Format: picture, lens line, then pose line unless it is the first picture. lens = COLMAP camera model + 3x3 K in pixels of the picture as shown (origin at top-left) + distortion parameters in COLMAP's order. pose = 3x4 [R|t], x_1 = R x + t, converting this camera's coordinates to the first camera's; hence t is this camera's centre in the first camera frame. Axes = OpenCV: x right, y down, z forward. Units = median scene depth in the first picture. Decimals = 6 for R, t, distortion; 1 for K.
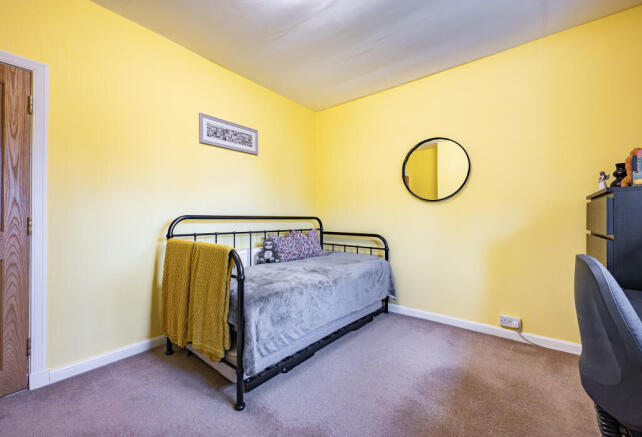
lens RADIAL K [[267.6, 0, 321.0], [0, 267.6, 218.5], [0, 0, 1]] dist [0.000169, 0.000063]
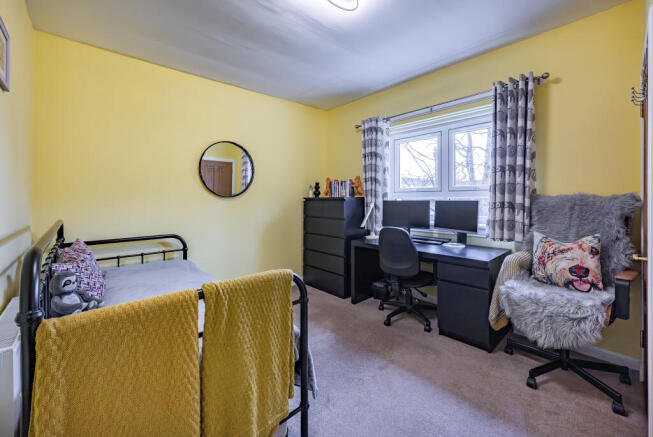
lens RADIAL K [[263.7, 0, 328.5], [0, 263.7, 202.2], [0, 0, 1]] dist [0.000464, 0.000018]
pose [[0.132563, -0.015296, 0.991056, -0.662233], [0.011503, 0.999837, 0.013893, -0.059275], [-0.991108, 0.009559, 0.132718, 0.468263]]
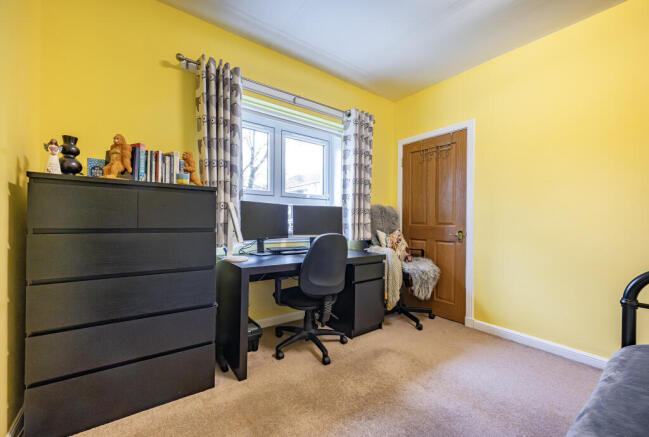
lens RADIAL K [[271.8, 0, 324.5], [0, 271.8, 218.5], [0, 0, 1]] dist [0.026131, -0.000001]
pose [[-0.971921, -0.015404, 0.234804, 0.176621], [-0.016679, 0.999855, -0.003443, 0.009214], [-0.234717, -0.007263, -0.972037, 1.157951]]
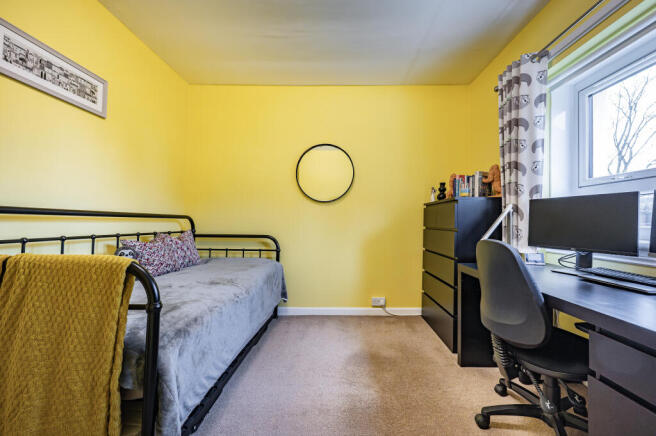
lens RADIAL K [[263.6, 0, 340.1], [0, 263.6, 215.0], [0, 0, 1]] dist [0.000113, 0.000019]
pose [[0.771200, 0.019163, 0.636305, -0.215359], [-0.002521, 0.999631, -0.027050, 0.015695], [-0.636588, 0.019257, 0.770963, 0.152848]]
